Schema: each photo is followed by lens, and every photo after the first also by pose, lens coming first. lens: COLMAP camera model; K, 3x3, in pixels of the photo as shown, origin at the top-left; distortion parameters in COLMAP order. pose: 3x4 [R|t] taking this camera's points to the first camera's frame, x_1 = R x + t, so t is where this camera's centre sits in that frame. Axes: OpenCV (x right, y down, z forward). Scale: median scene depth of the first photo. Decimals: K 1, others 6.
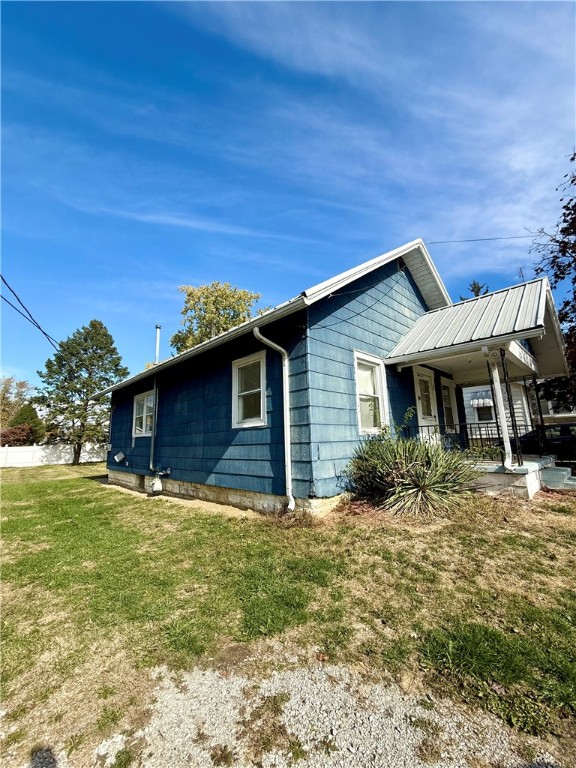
lens RADIAL K [[307.0, 0, 287.3], [0, 307.0, 382.5], [0, 0, 1]] dist [0.002618, 0.000100]
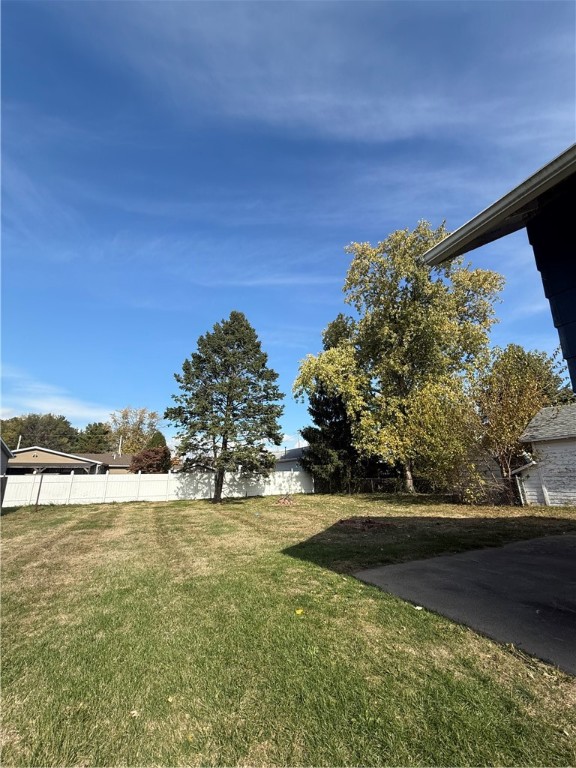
lens RADIAL K [[307.0, 0, 288.5], [0, 307.0, 382.7], [0, 0, 1]] dist [0.002618, 0.000100]
pose [[0.956456, -0.061561, -0.285312, -0.299599], [0.030522, 0.993241, -0.111988, 0.074543], [0.290278, 0.098403, 0.951870, 0.328370]]
